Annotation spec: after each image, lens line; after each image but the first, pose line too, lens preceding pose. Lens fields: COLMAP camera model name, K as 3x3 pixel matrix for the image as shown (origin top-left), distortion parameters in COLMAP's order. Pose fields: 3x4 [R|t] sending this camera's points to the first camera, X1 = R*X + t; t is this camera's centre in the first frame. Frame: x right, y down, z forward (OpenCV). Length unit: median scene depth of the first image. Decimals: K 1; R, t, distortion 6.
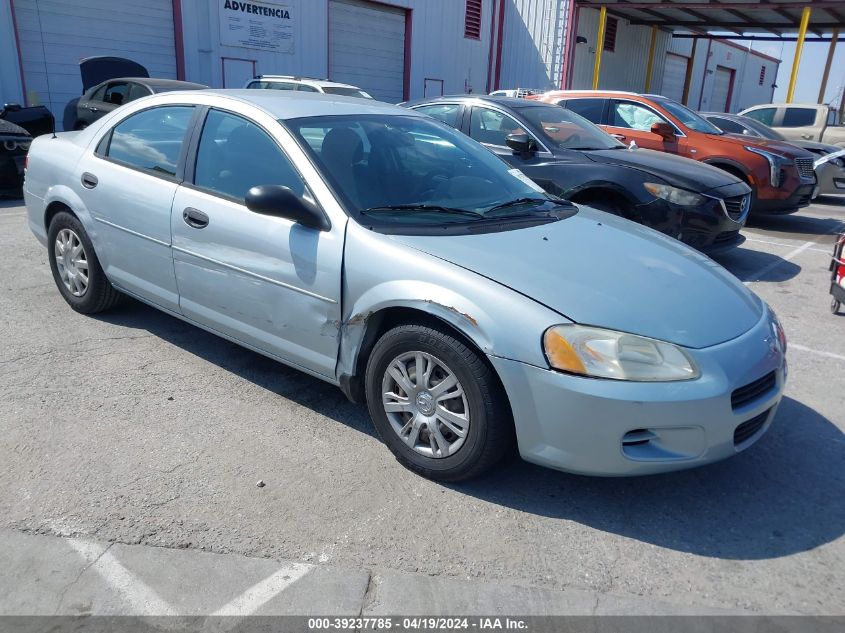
lens RADIAL K [[665.0, 0, 422.5], [0, 665.0, 316.5], [0, 0, 1]] dist [0.005174, -0.003442]
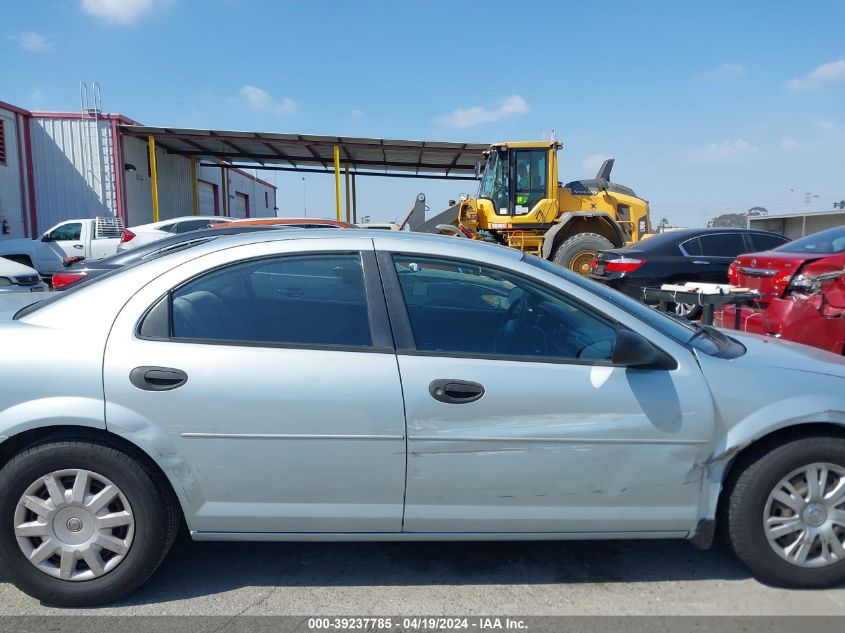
lens RADIAL K [[673.8, 0, 422.5], [0, 673.8, 316.5], [0, 0, 1]] dist [0.035271, -0.064556]
pose [[0.747652, -0.128781, 0.651485, -0.911056], [0.241809, 0.966464, -0.086459, -0.182610], [-0.618502, 0.222176, 0.753719, 0.441057]]
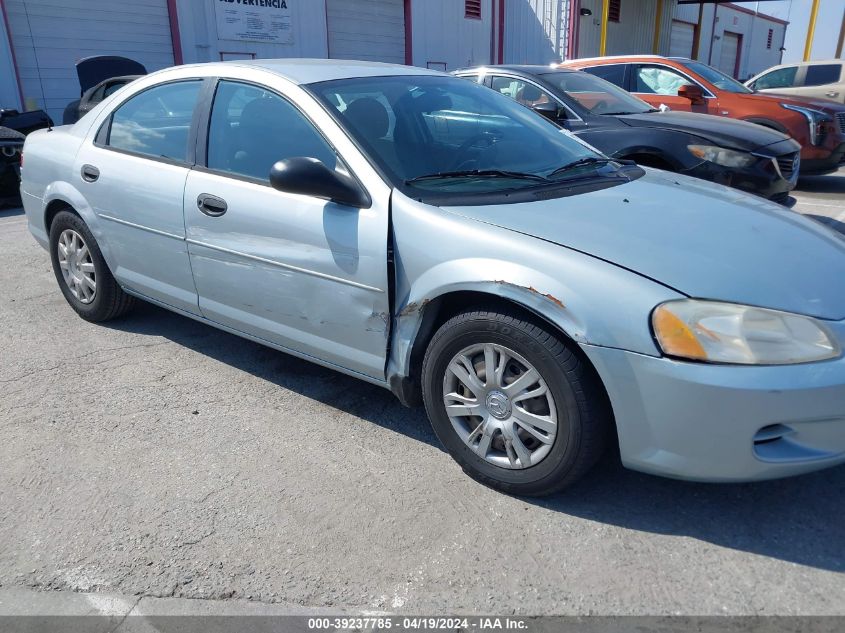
lens RADIAL K [[665.0, 0, 422.5], [0, 665.0, 316.5], [0, 0, 1]] dist [0.005174, -0.003442]
pose [[0.998164, -0.057708, -0.018396, -0.058282], [0.057988, 0.998203, 0.015082, 0.001120], [0.017493, -0.016121, 0.999717, 0.133857]]
